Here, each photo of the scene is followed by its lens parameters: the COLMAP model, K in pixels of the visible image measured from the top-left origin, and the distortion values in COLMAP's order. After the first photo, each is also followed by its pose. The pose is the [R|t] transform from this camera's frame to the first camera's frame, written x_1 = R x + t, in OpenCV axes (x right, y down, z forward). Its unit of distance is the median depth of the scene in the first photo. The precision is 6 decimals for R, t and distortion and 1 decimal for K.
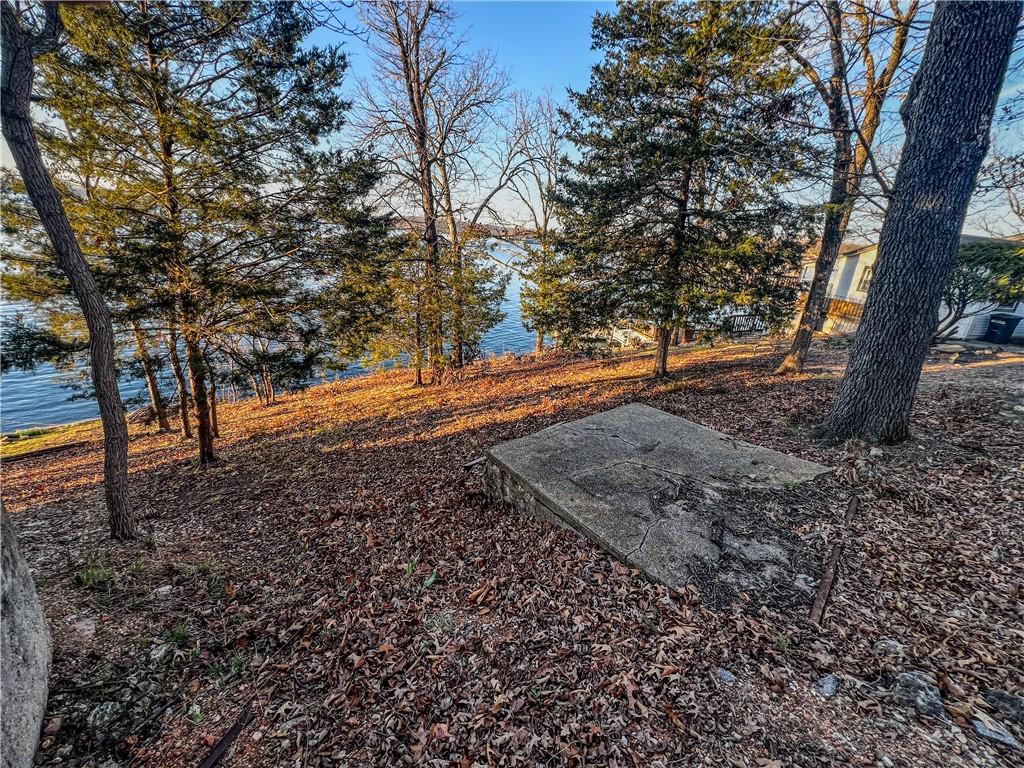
lens RADIAL K [[418.5, 0, 508.7], [0, 418.5, 383.1], [0, 0, 1]] dist [0.001698, 0.000014]
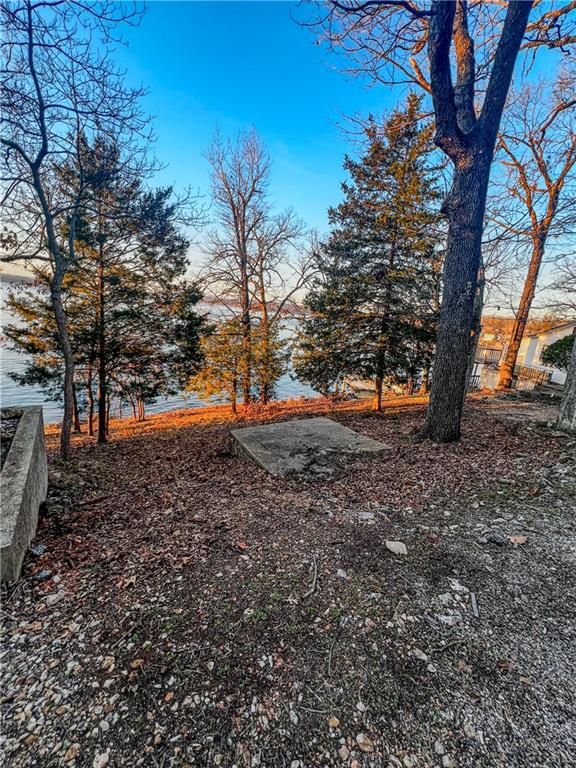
lens RADIAL K [[308.6, 0, 288.0], [0, 308.6, 384.0], [0, 0, 1]] dist [0.008739, 0.000046]
pose [[0.994972, 0.036505, -0.093267, 0.217442], [-0.047014, 0.992472, -0.113088, 0.050473], [0.088437, 0.116905, 0.989198, -0.311027]]
